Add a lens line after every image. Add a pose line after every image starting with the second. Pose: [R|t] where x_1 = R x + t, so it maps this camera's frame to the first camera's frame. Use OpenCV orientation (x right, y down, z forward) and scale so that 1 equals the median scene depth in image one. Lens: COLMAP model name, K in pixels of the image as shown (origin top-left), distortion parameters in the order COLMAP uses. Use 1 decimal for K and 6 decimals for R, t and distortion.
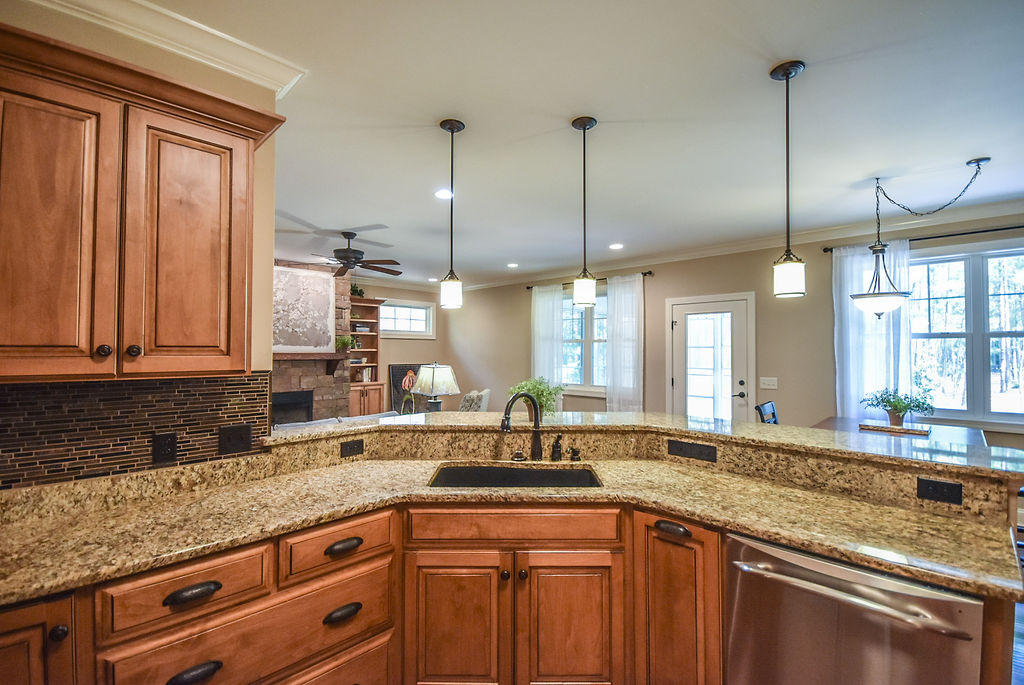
lens RADIAL K [[457.0, 0, 511.3], [0, 457.0, 344.3], [0, 0, 1]] dist [-0.002835, -0.000520]
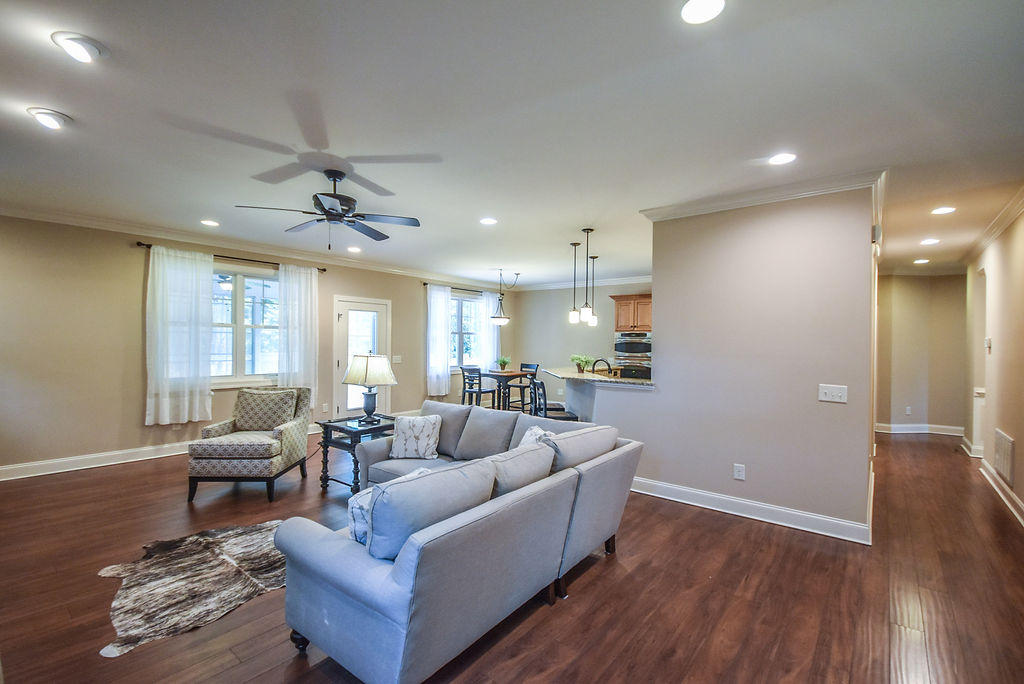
lens RADIAL K [[450.5, 0, 508.5], [0, 450.5, 343.2], [0, 0, 1]] dist [0.021591, -0.021575]
pose [[-0.092477, -0.007374, 0.995687, -0.751060], [-0.028960, 0.999569, 0.004713, 0.007262], [-0.995294, -0.028400, -0.092651, 0.548403]]
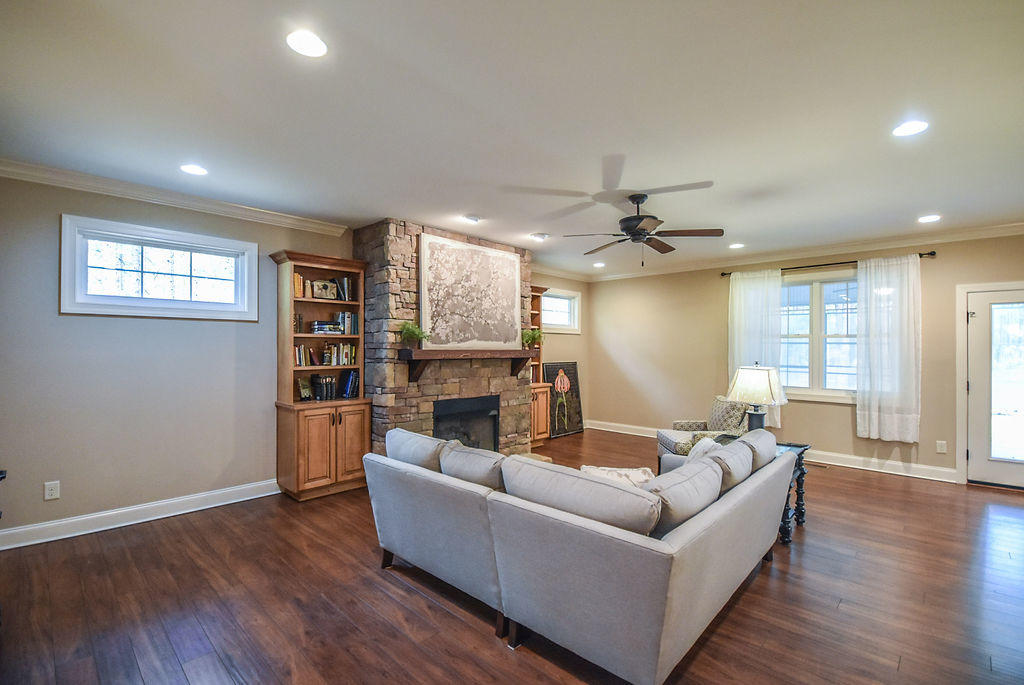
lens RADIAL K [[457.0, 0, 511.3], [0, 457.0, 344.3], [0, 0, 1]] dist [-0.002835, -0.000520]
pose [[0.999907, 0.001704, 0.013559, -0.404109], [-0.001833, 0.999953, 0.009498, 0.000899], [-0.013542, -0.009522, 0.999863, 0.158193]]
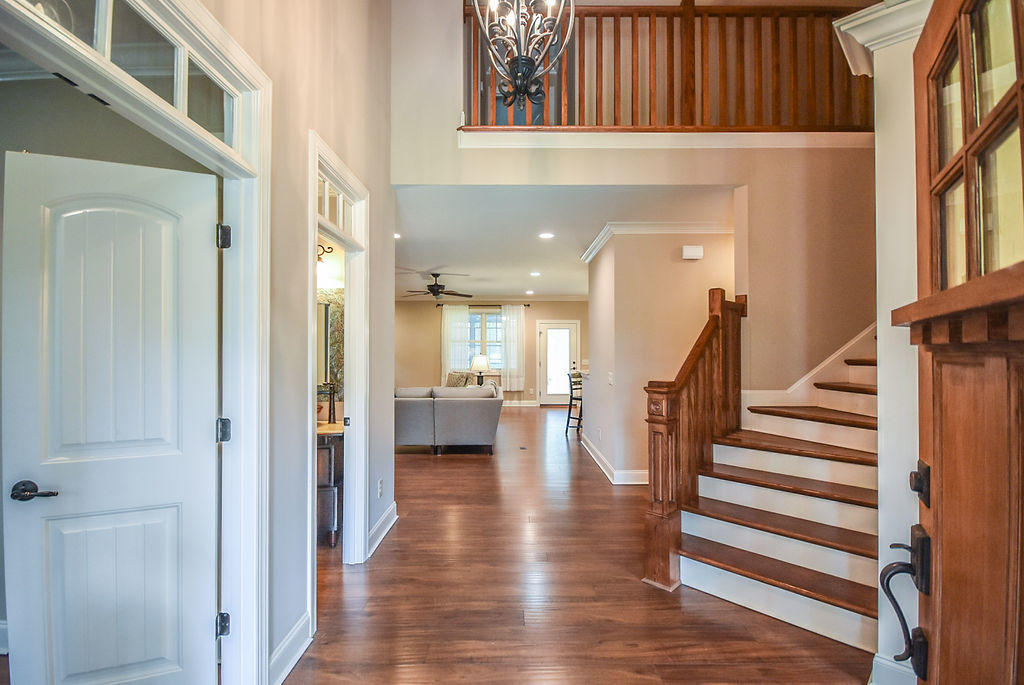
lens RADIAL K [[457.0, 0, 511.3], [0, 457.0, 344.3], [0, 0, 1]] dist [-0.002835, -0.000520]
pose [[0.707037, 0.003906, 0.707166, -0.903649], [-0.010149, 0.999938, 0.004624, -0.006069], [-0.707104, -0.010447, 0.707033, -0.221292]]
